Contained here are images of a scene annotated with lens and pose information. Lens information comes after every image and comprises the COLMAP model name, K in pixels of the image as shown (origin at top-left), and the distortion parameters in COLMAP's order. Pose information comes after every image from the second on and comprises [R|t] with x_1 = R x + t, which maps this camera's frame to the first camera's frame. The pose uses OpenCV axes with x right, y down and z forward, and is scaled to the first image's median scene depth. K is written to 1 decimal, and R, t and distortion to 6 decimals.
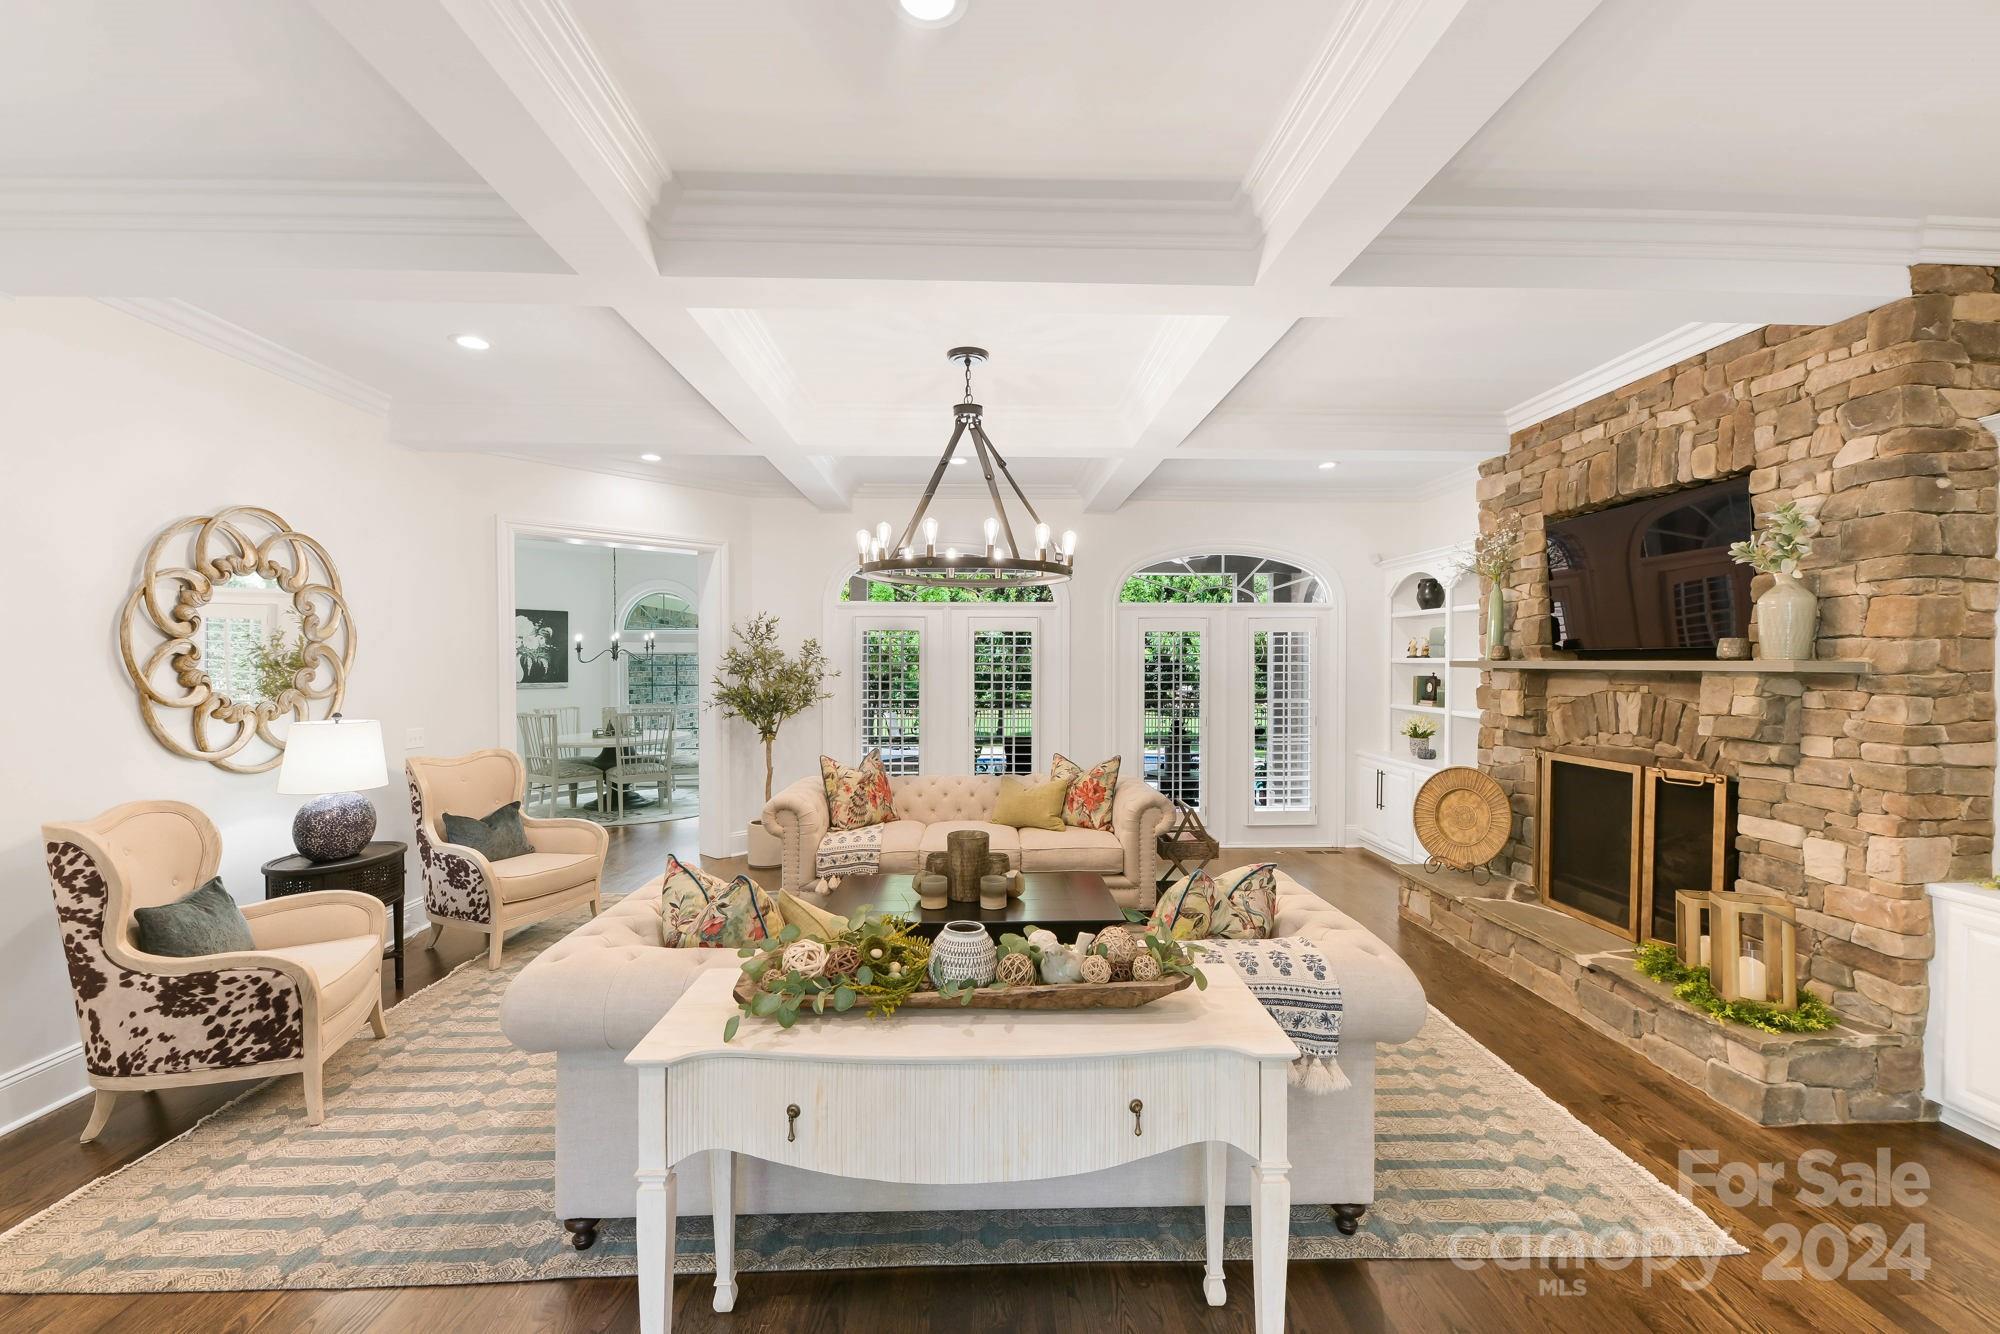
lens RADIAL K [[817.0, 0, 1017.7], [0, 817.0, 676.0], [0, 0, 1]] dist [0.012216, -0.010734]
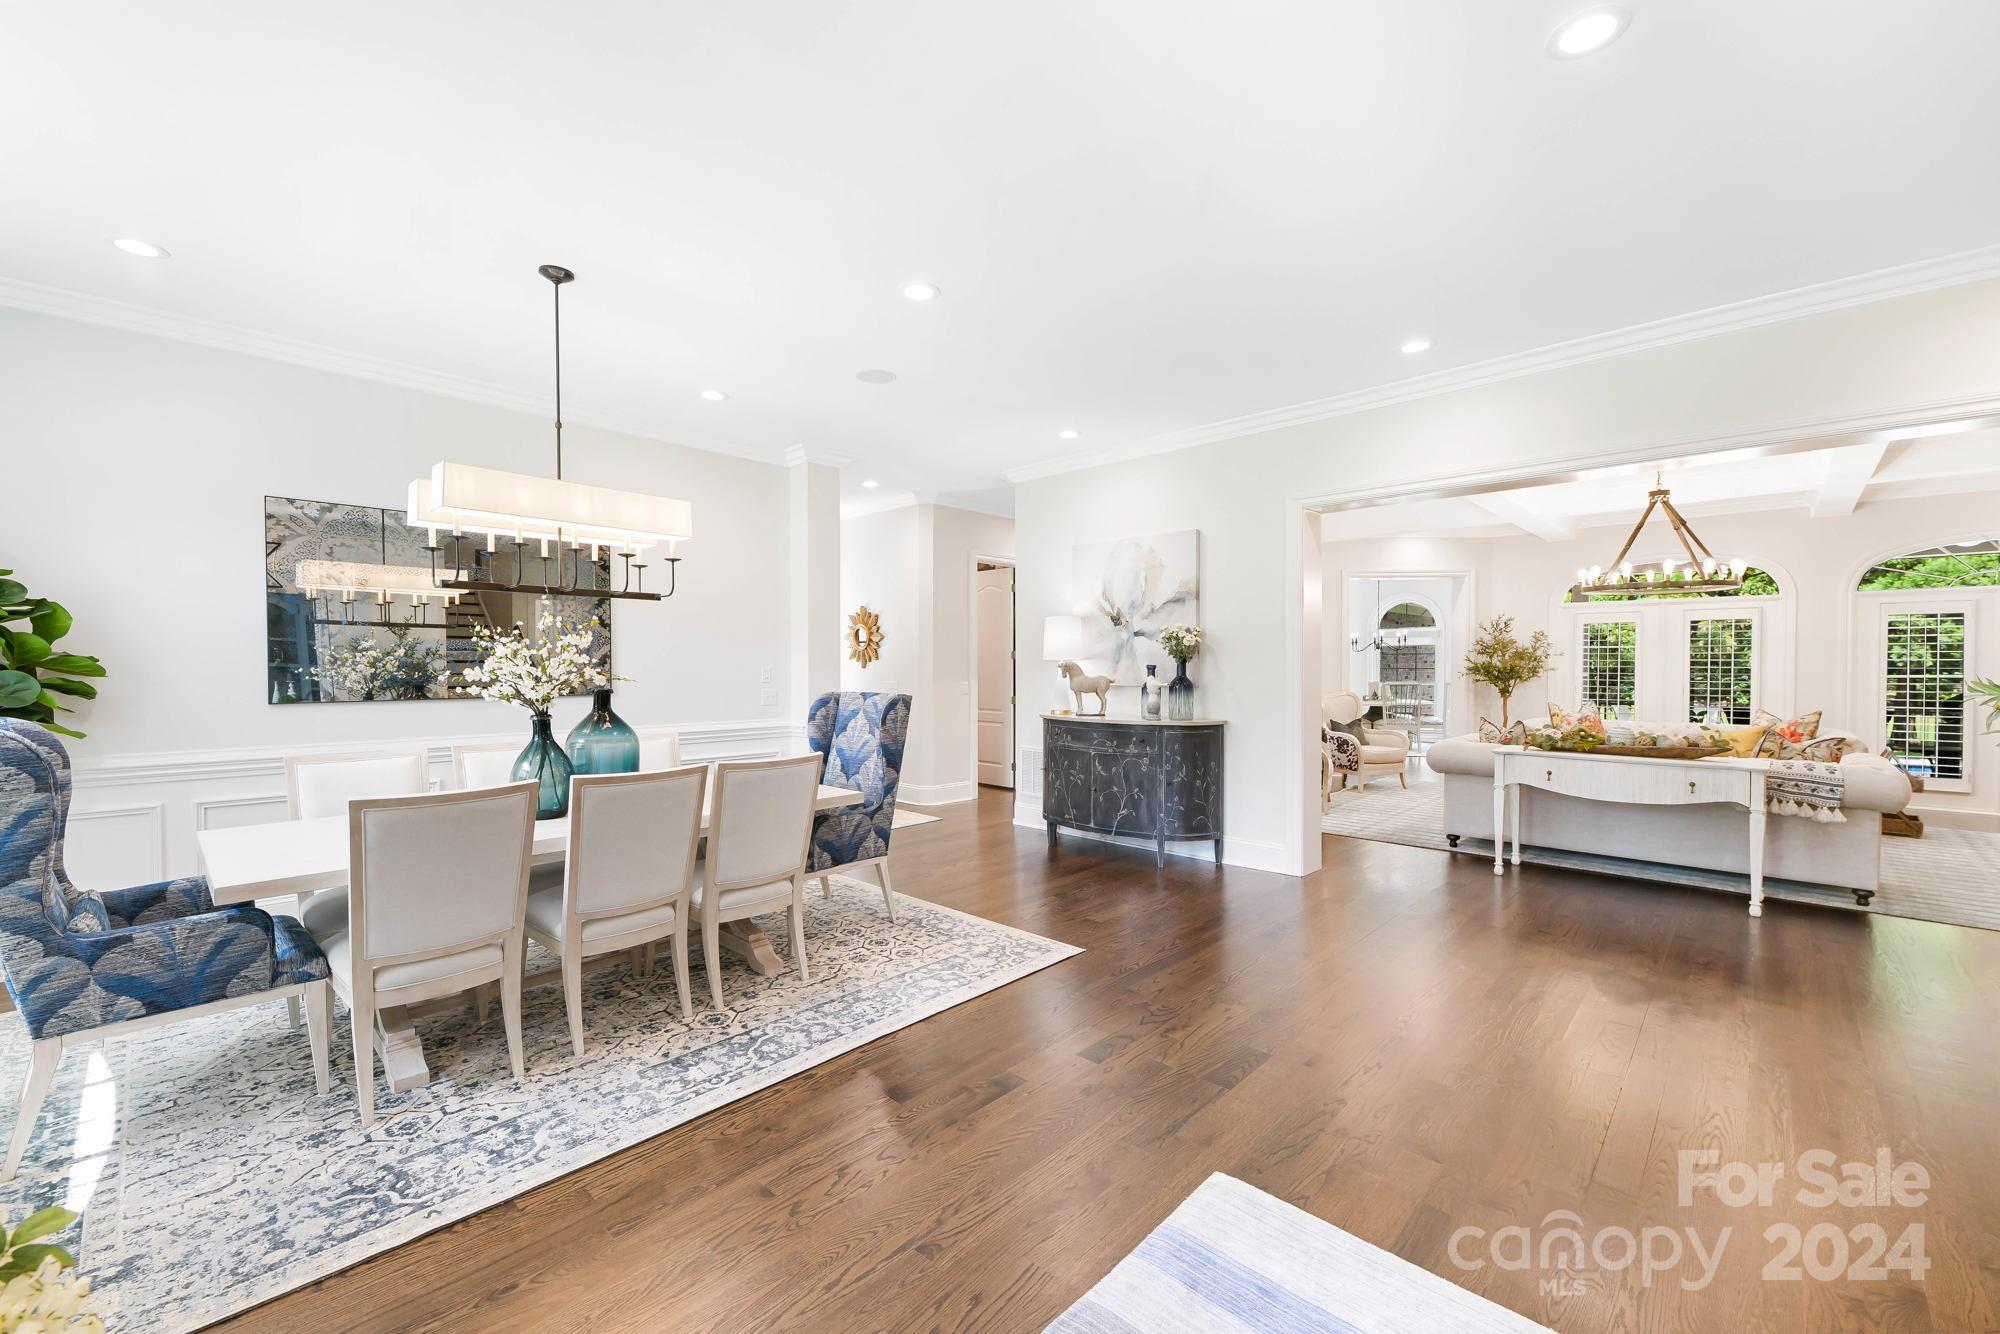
lens RADIAL K [[800.9, 0, 1000.0], [0, 800.9, 667.0], [0, 0, 1]] dist [0.076359, -0.033904]
pose [[0.689872, 0.000975, -0.723930, 0.244087], [-0.007870, 0.999950, -0.006153, 0.060280], [0.723888, 0.009942, 0.689846, -1.182973]]
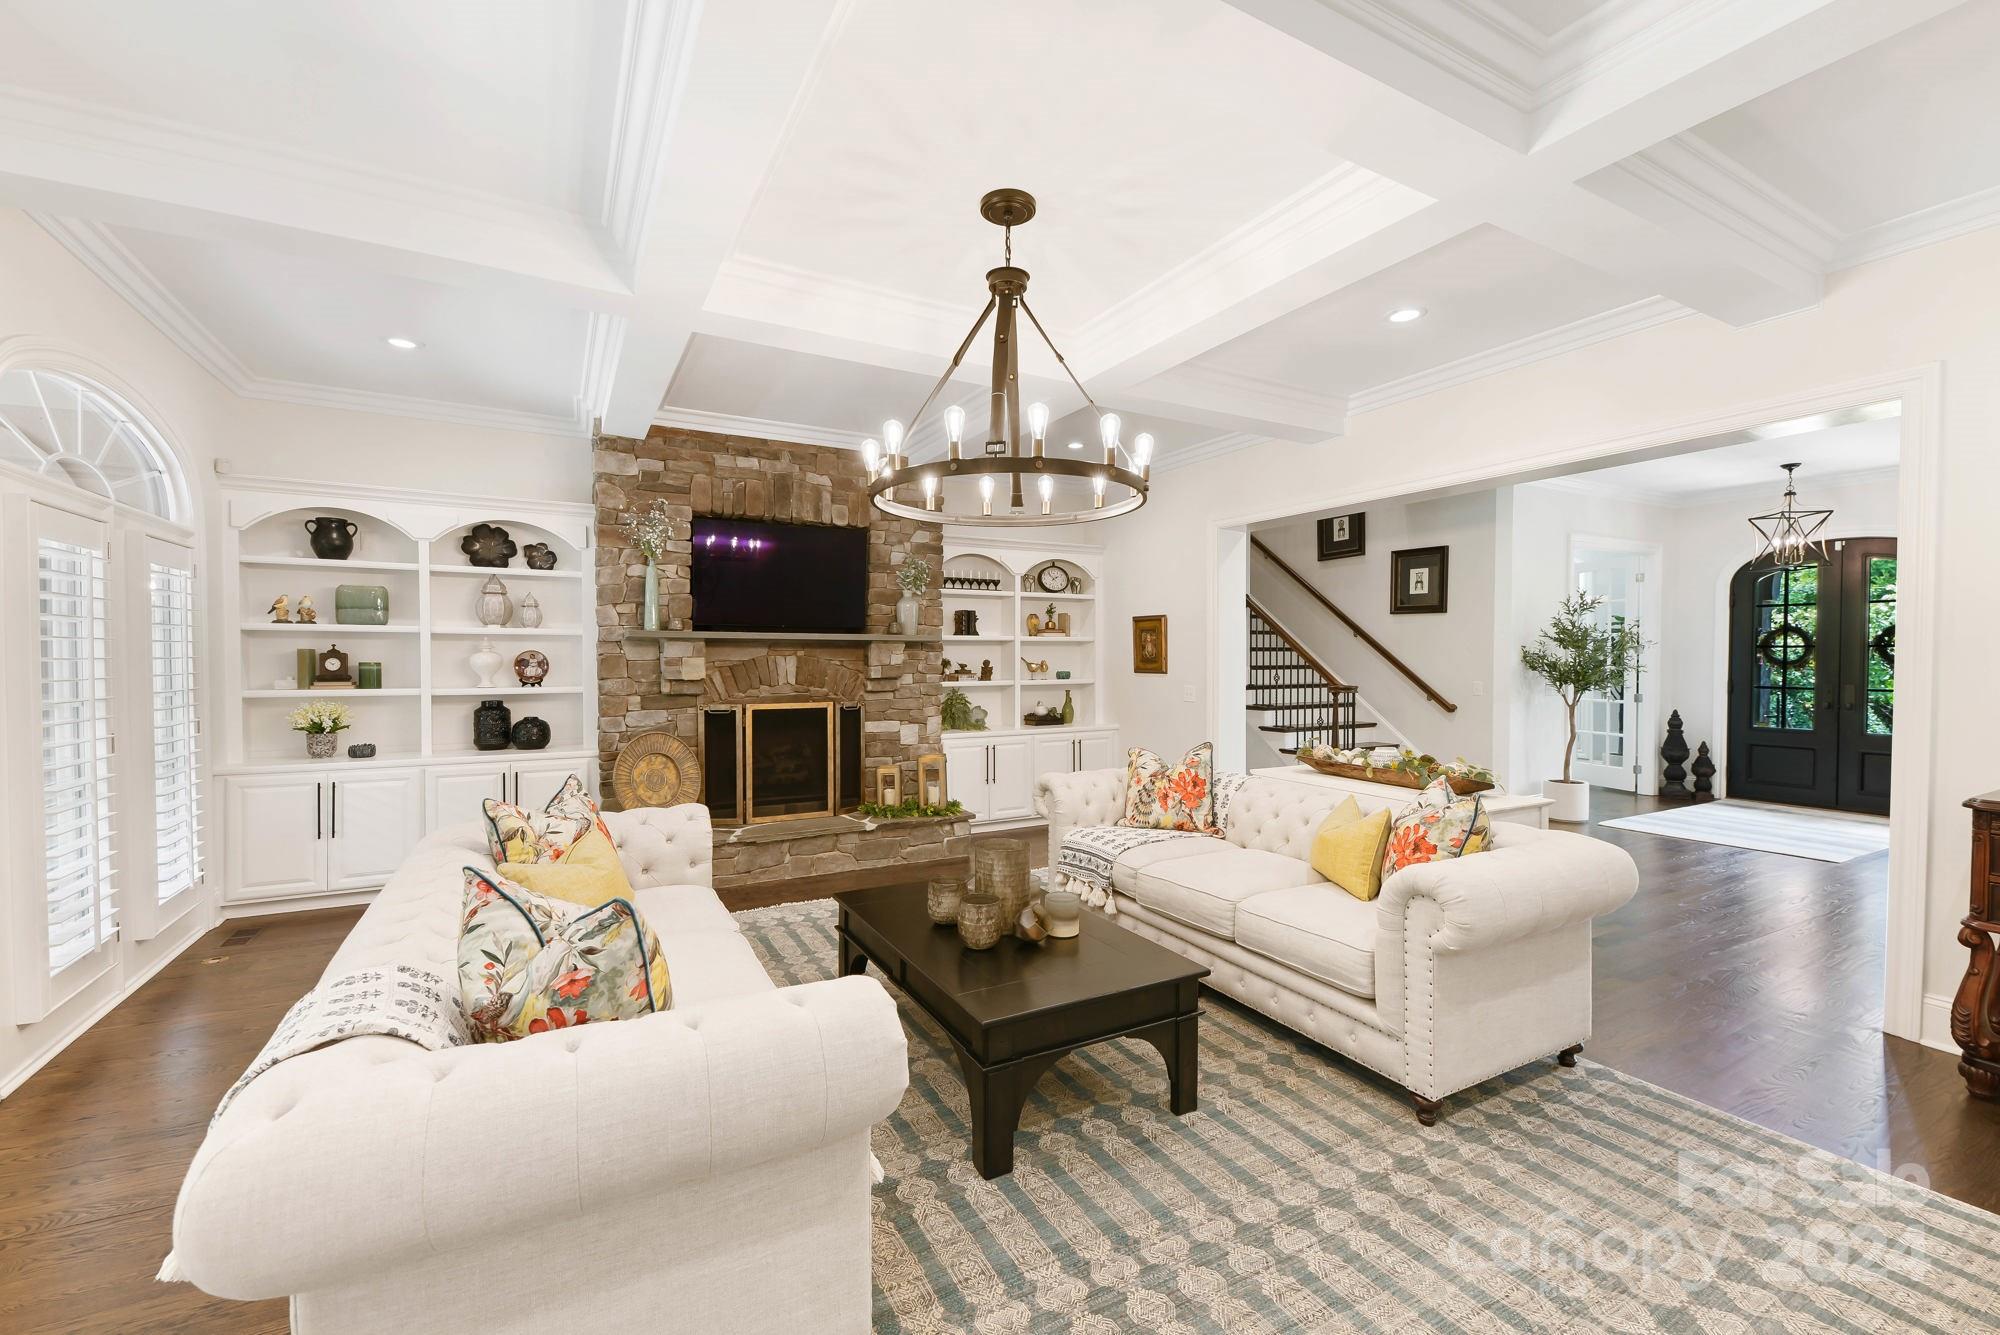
lens RADIAL K [[799.3, 0, 1003.1], [0, 799.3, 671.0], [0, 0, 1]] dist [0.001104, -0.000086]
pose [[-0.427093, -0.019409, 0.903999, -0.718794], [0.012594, 0.999545, 0.027410, 0.013345], [-0.904120, 0.023092, -0.426654, 1.303742]]
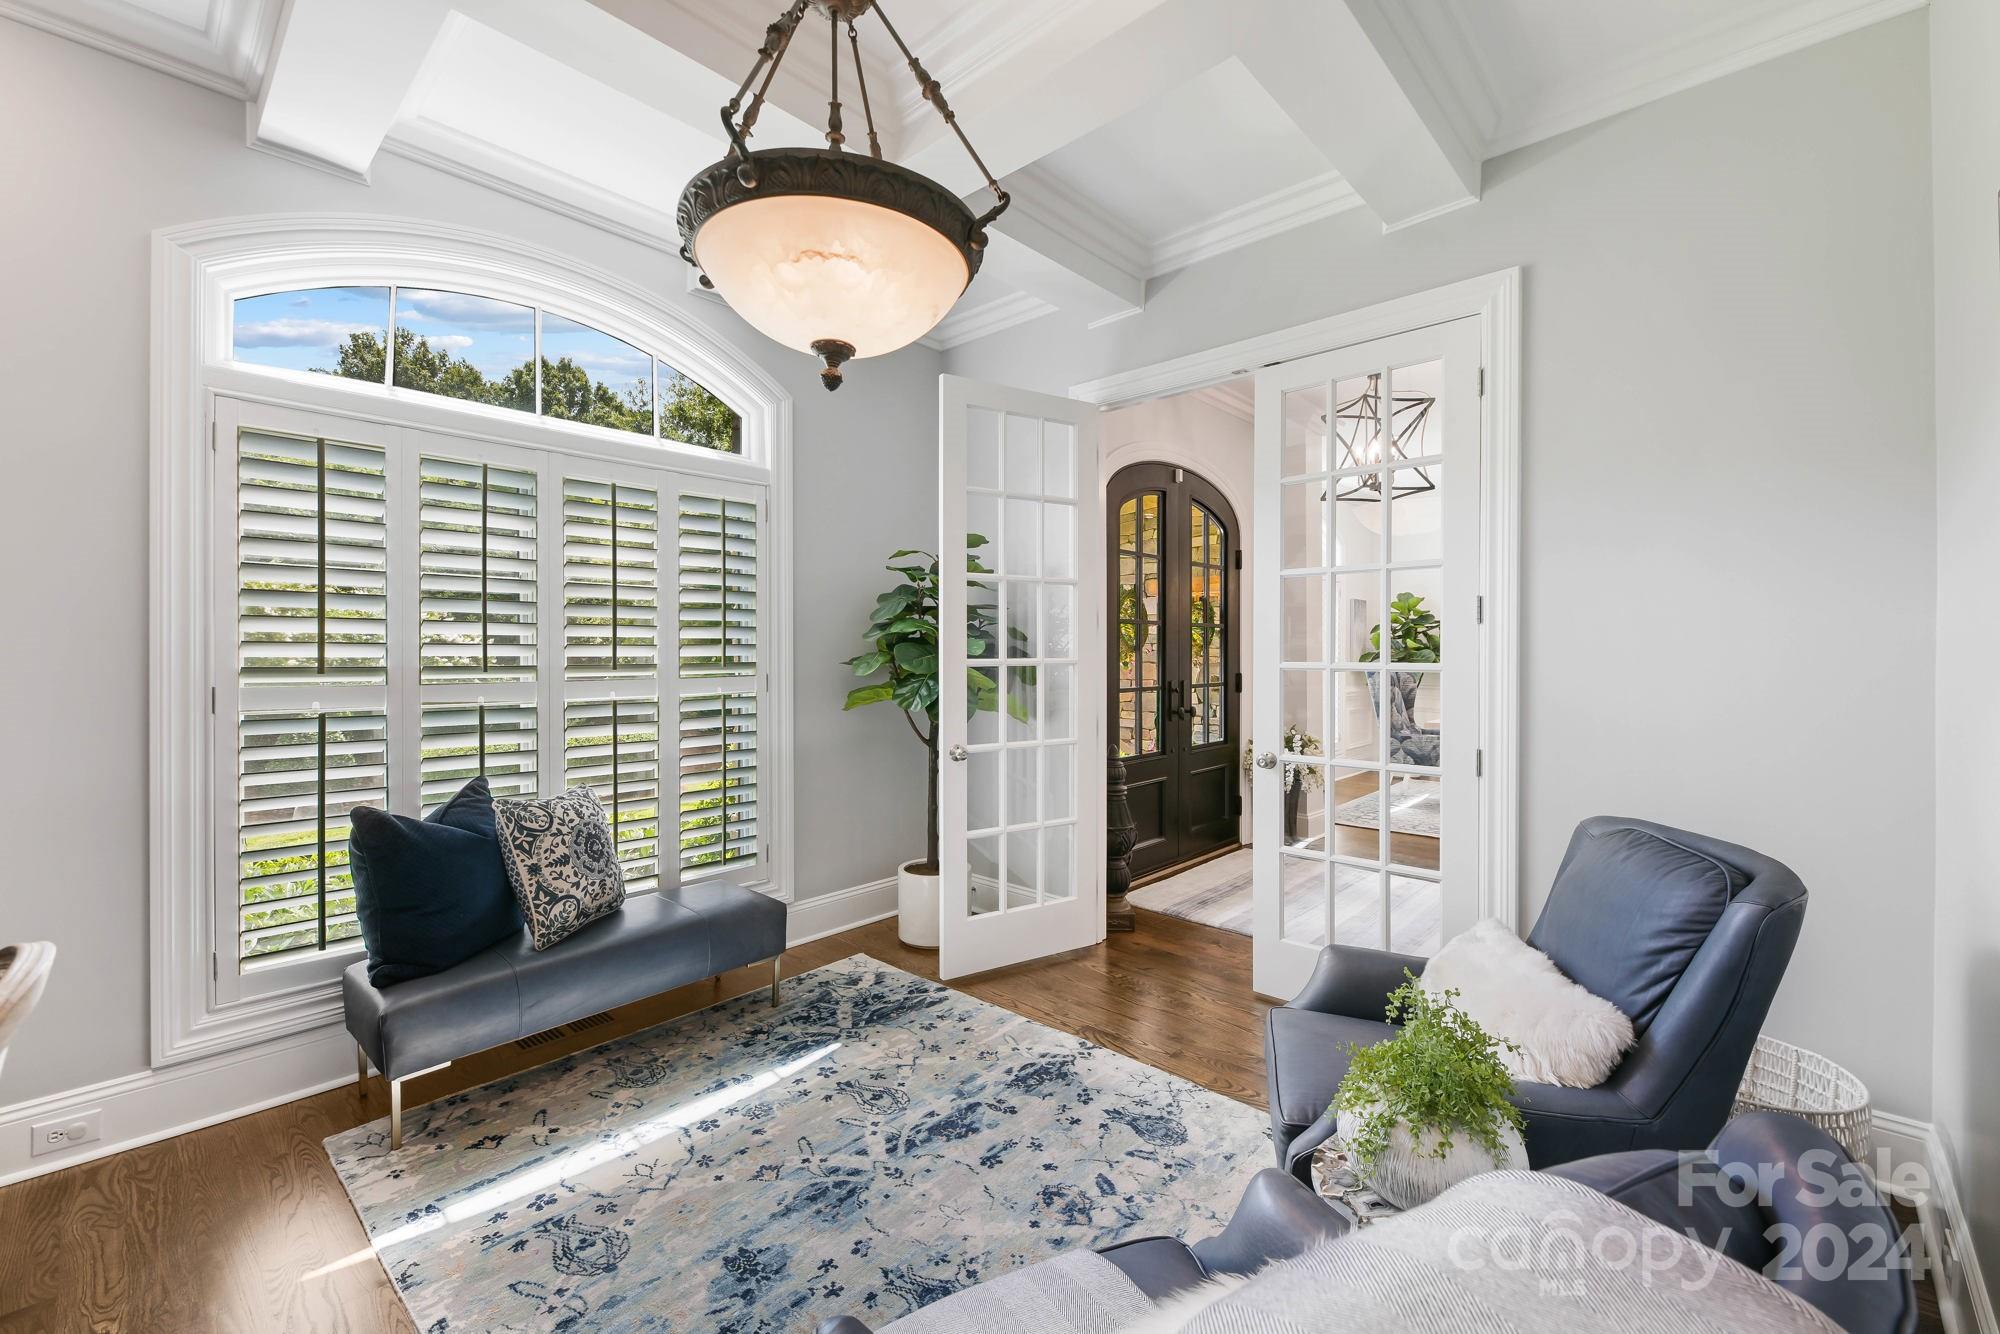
lens RADIAL K [[821.7, 0, 964.4], [0, 821.7, 646.4], [0, 0, 1]] dist [0.002492, 0.000058]
pose [[-0.729343, -0.004314, -0.684135, 1.295645], [-0.009499, 0.999948, 0.003822, 0.065776], [0.684083, 0.009286, -0.729345, -0.559158]]
